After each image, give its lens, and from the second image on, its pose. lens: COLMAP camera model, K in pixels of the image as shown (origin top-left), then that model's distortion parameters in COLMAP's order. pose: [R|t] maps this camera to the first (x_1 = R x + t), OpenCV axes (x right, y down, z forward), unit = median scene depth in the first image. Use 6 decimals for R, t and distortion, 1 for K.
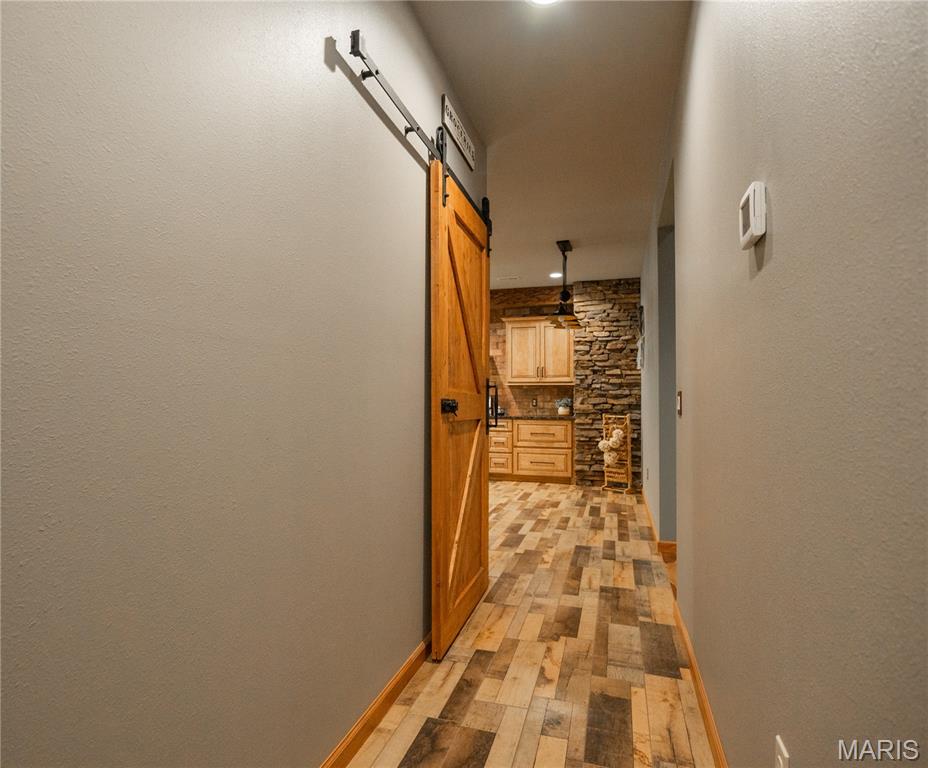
lens RADIAL K [[559.0, 0, 462.4], [0, 559.0, 386.1], [0, 0, 1]] dist [0.000918, 0.000025]
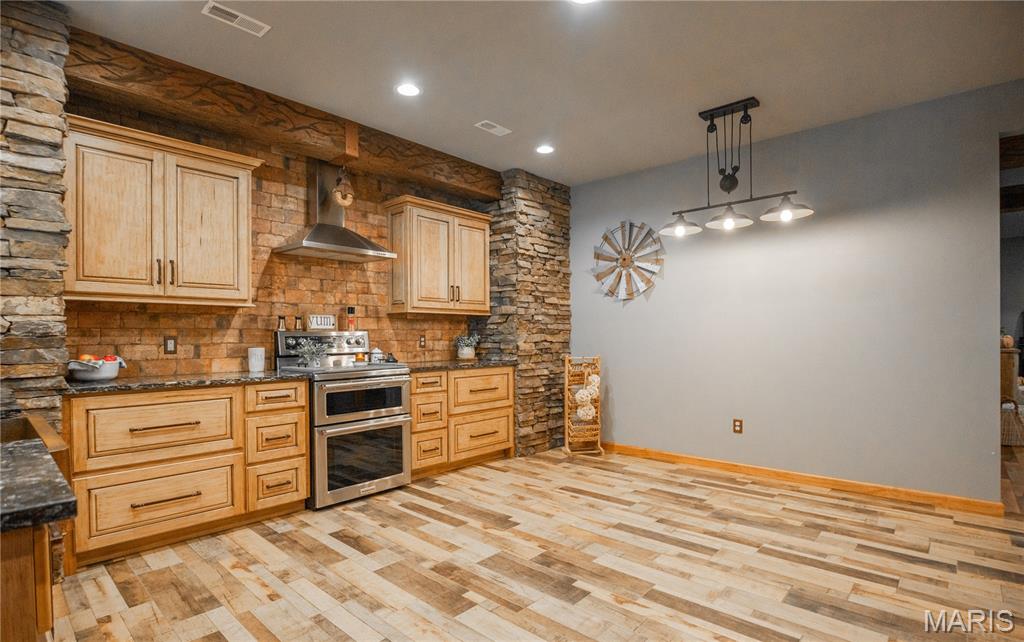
lens RADIAL K [[495.0, 0, 512.1], [0, 495.0, 328.5], [0, 0, 1]] dist [-0.000719, -0.000120]
pose [[0.457433, 0.003263, 0.889238, -0.361052], [-0.018386, 0.999814, 0.005789, 0.010760], [-0.889054, -0.018997, 0.457408, 0.727580]]
